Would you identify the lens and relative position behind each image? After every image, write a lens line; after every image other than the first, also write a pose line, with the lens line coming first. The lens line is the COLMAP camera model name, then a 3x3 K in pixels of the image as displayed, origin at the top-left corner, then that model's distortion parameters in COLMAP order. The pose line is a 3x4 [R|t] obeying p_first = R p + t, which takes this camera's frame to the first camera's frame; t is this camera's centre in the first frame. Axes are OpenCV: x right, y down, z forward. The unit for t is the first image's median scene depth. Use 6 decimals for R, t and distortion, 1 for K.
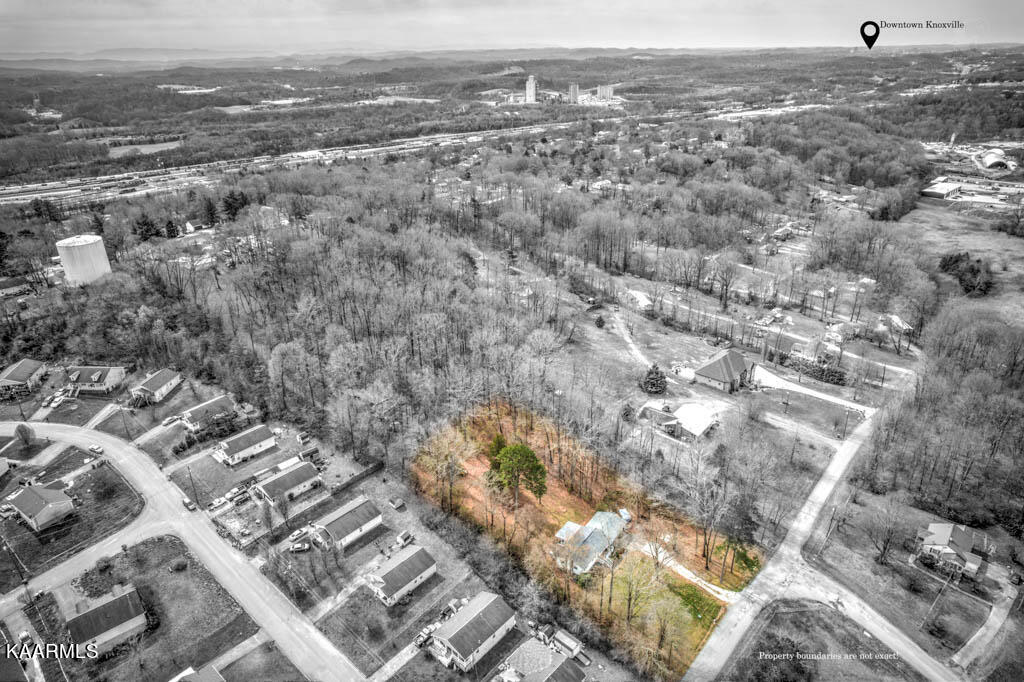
lens RADIAL K [[652.4, 0, 515.6], [0, 652.4, 340.9], [0, 0, 1]] dist [-0.078812, 0.068929]
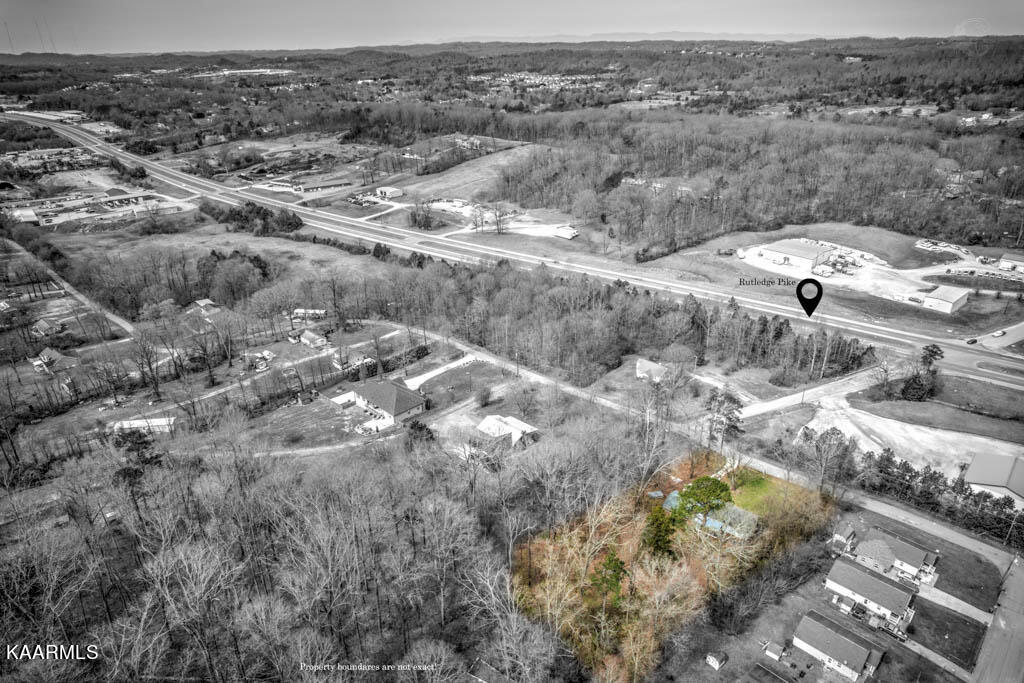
lens RADIAL K [[652.4, 0, 515.6], [0, 652.4, 341.4], [0, 0, 1]] dist [-0.078812, 0.068929]
pose [[0.068652, -0.401706, 0.913192, -0.401643], [0.425295, 0.839794, 0.337446, -0.220665], [-0.902447, 0.365209, 0.228497, 0.509708]]
